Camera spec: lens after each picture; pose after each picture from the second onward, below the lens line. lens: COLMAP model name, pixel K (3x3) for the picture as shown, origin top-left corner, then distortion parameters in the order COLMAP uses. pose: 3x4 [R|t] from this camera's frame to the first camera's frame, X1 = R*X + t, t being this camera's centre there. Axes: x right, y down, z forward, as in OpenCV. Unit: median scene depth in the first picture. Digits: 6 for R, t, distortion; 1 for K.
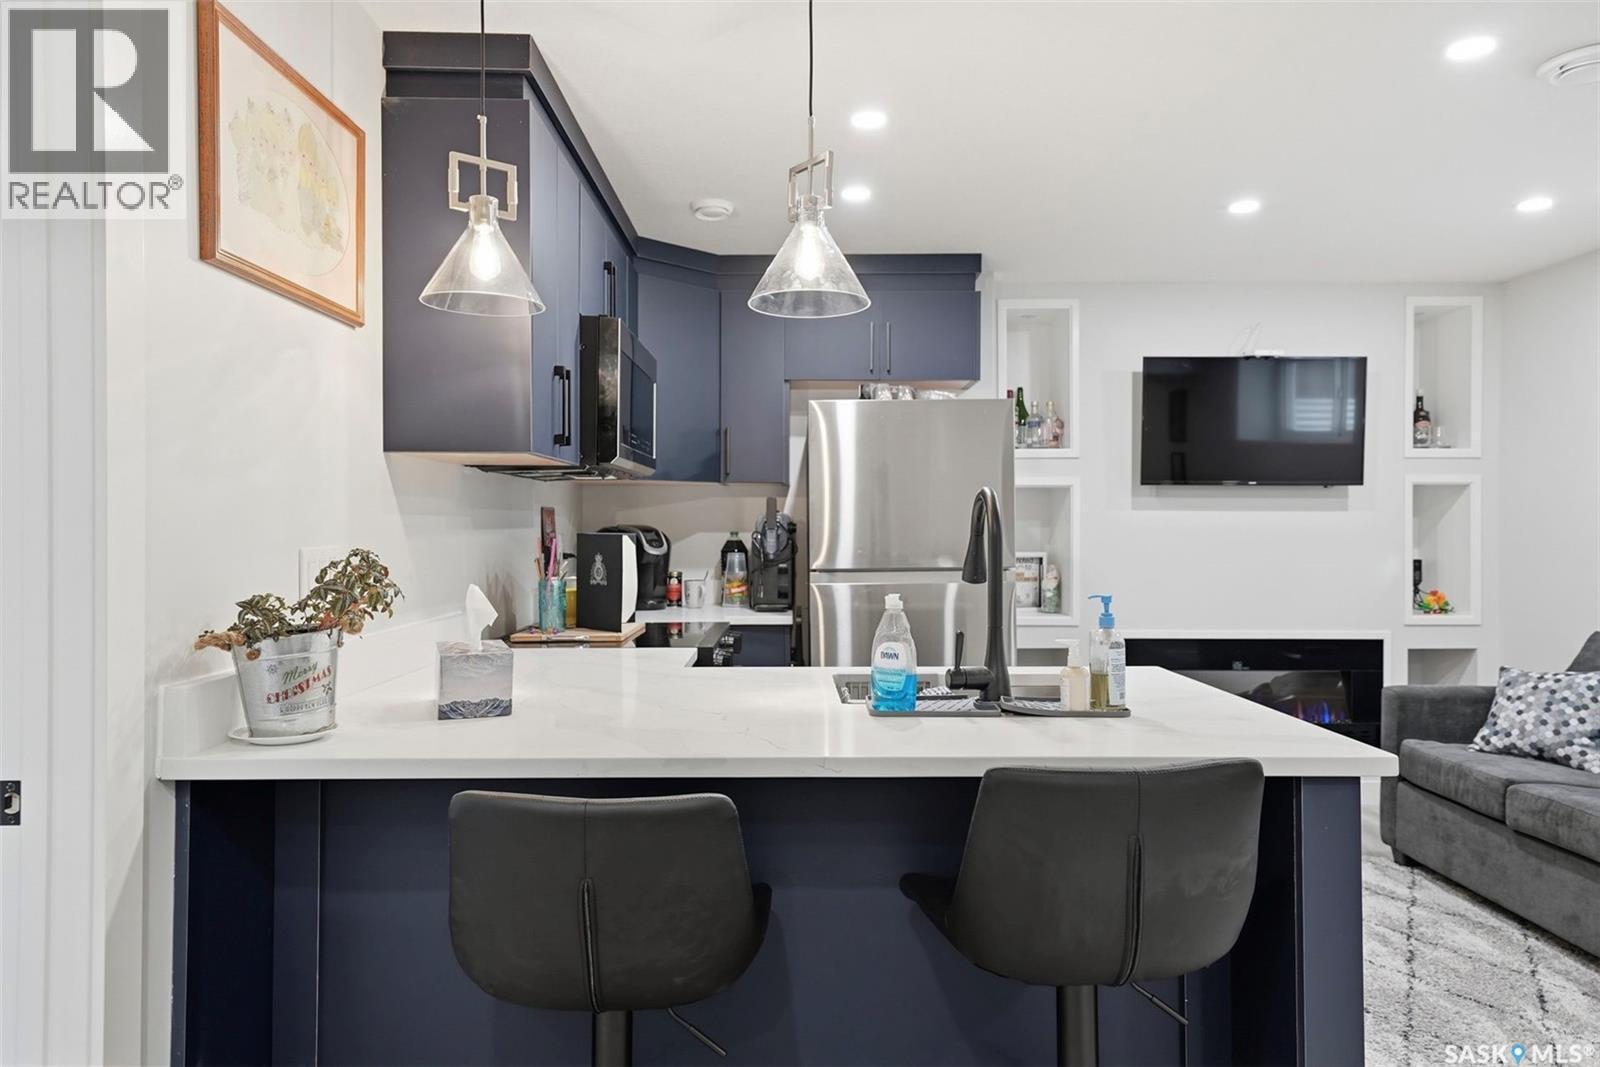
lens RADIAL K [[1104.9, 0, 801.5], [0, 1104.9, 532.5], [0, 0, 1]] dist [0.009409, 0.001905]
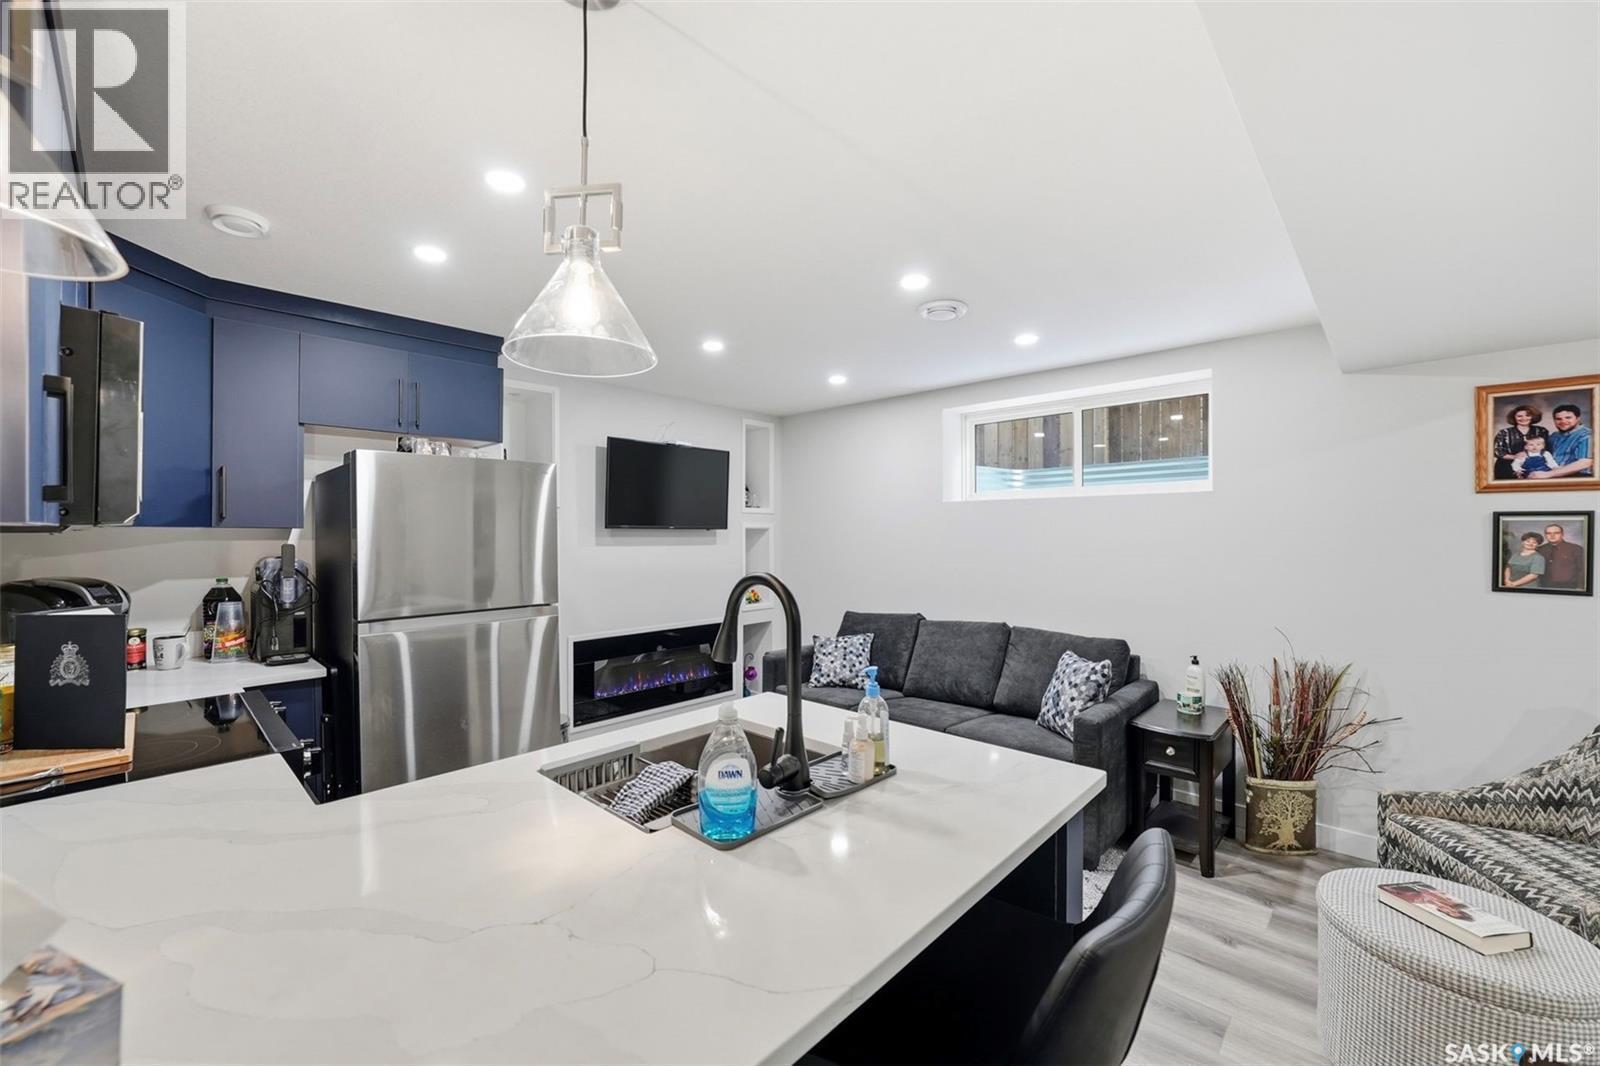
lens RADIAL K [[642.9, 0, 802.6], [0, 642.9, 531.5], [0, 0, 1]] dist [-0.010985, 0.000409]
pose [[0.684281, 0.001444, 0.729217, -0.125169], [0.001640, 0.999992, -0.003519, -0.039771], [-0.729217, 0.003604, 0.684273, 0.294259]]
